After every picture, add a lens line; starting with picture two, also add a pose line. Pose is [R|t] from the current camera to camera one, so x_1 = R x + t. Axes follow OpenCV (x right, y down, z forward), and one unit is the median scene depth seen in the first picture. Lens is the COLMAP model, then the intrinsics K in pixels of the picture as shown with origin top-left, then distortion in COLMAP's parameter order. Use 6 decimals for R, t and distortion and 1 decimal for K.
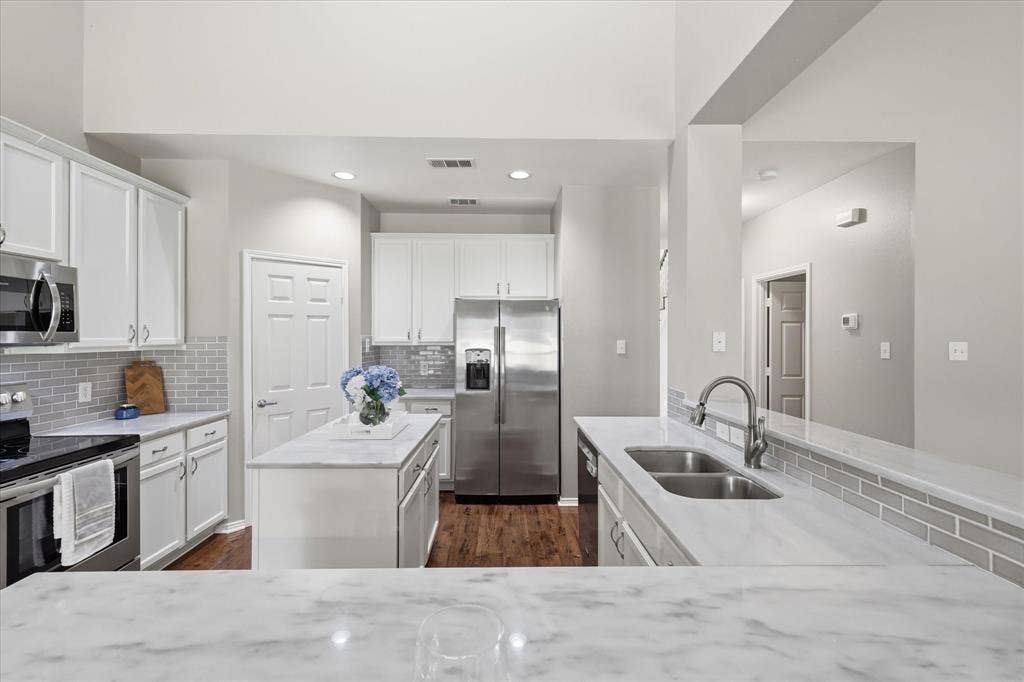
lens RADIAL K [[457.6, 0, 520.2], [0, 457.6, 331.5], [0, 0, 1]] dist [0.000151, 0.000760]
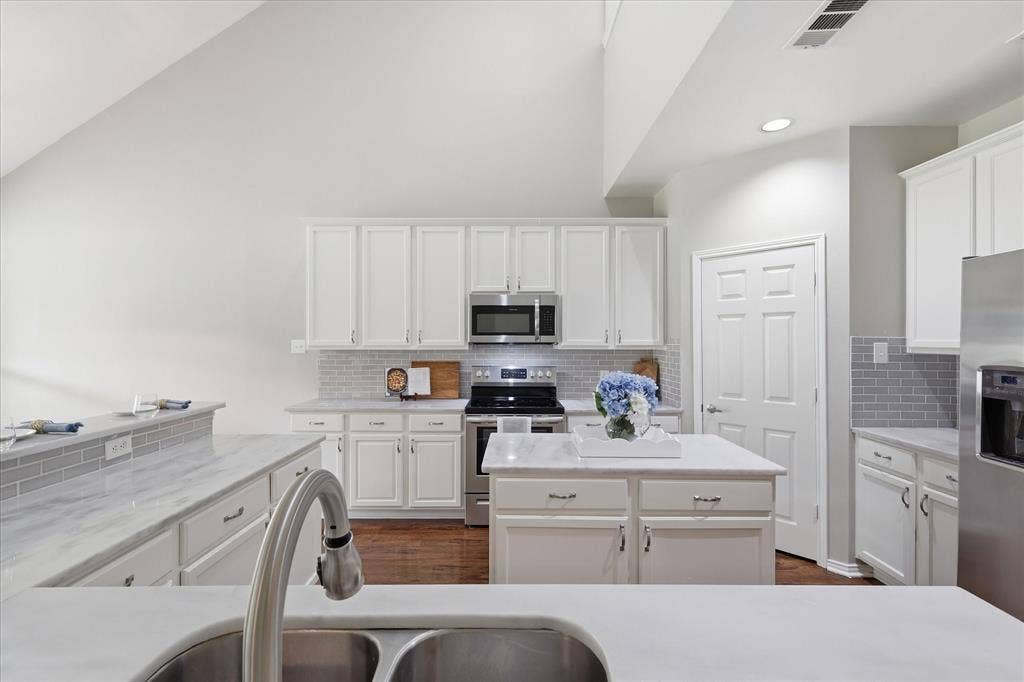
lens RADIAL K [[451.3, 0, 513.3], [0, 451.3, 337.4], [0, 0, 1]] dist [0.008697, -0.001149]
pose [[-0.035568, -0.003461, -0.999361, 0.420390], [0.010510, 0.999937, -0.003837, 0.008146], [0.999312, -0.010639, -0.035530, 0.657680]]
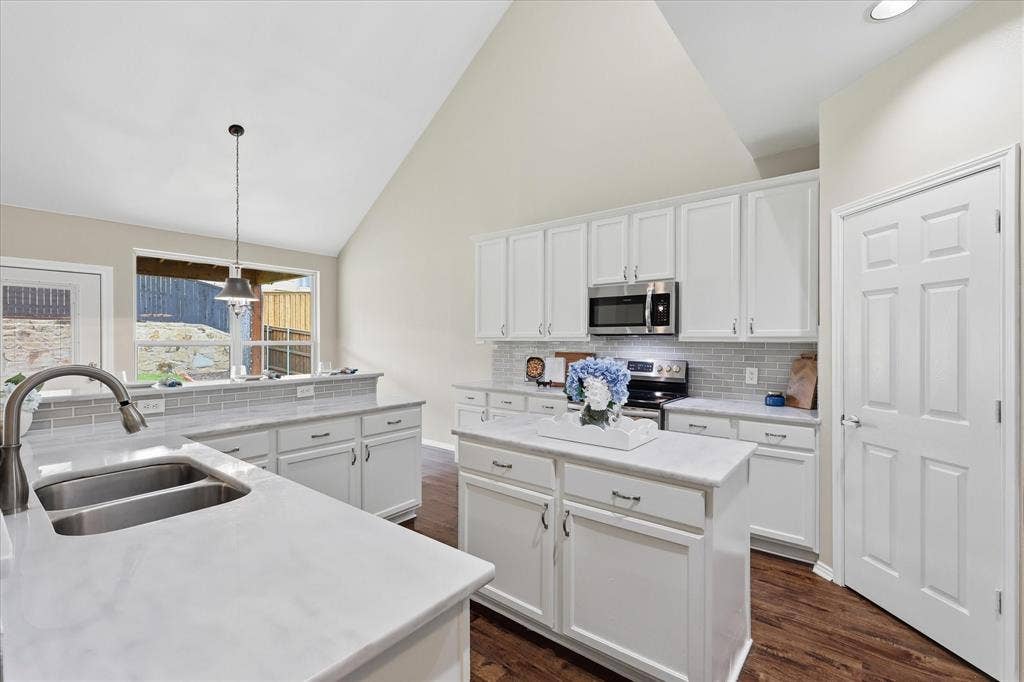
lens RADIAL K [[451.3, 0, 511.1], [0, 451.3, 340.4], [0, 0, 1]] dist [0.008697, -0.001149]
pose [[-0.655010, -0.002263, -0.755617, 0.312180], [0.004446, 0.999967, -0.006848, 0.038786], [0.755607, -0.007845, -0.654978, 1.122141]]
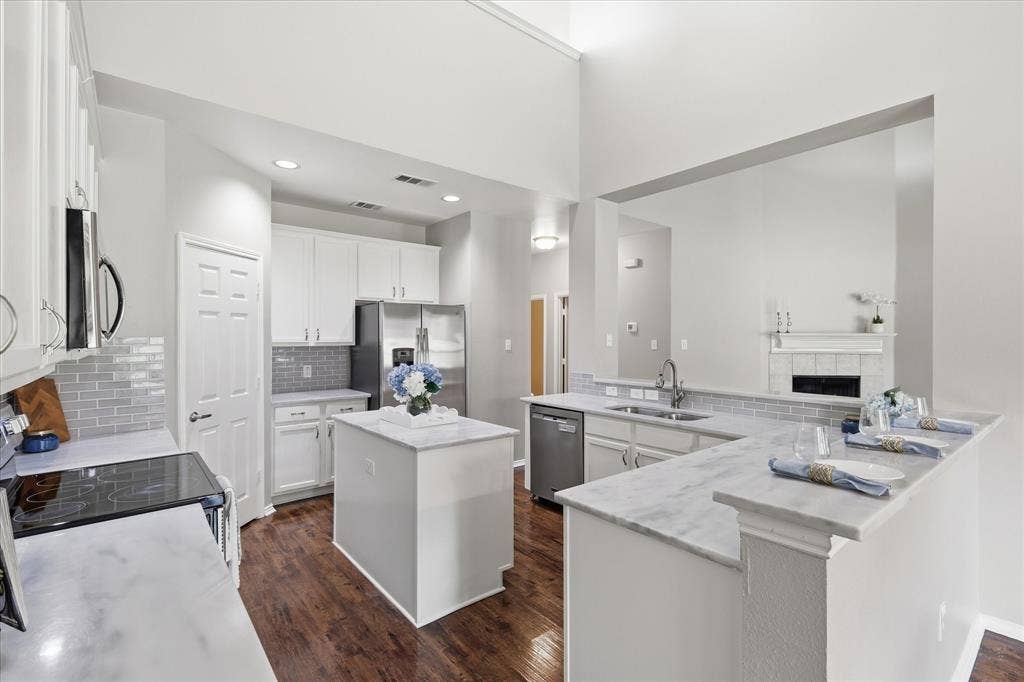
lens RADIAL K [[457.6, 0, 526.0], [0, 457.6, 333.4], [0, 0, 1]] dist [0.000151, 0.000760]
pose [[0.781686, 0.003598, 0.623662, -0.649652], [-0.007156, 0.999969, 0.003200, -0.003184], [-0.623631, -0.006964, 0.781688, -0.038059]]
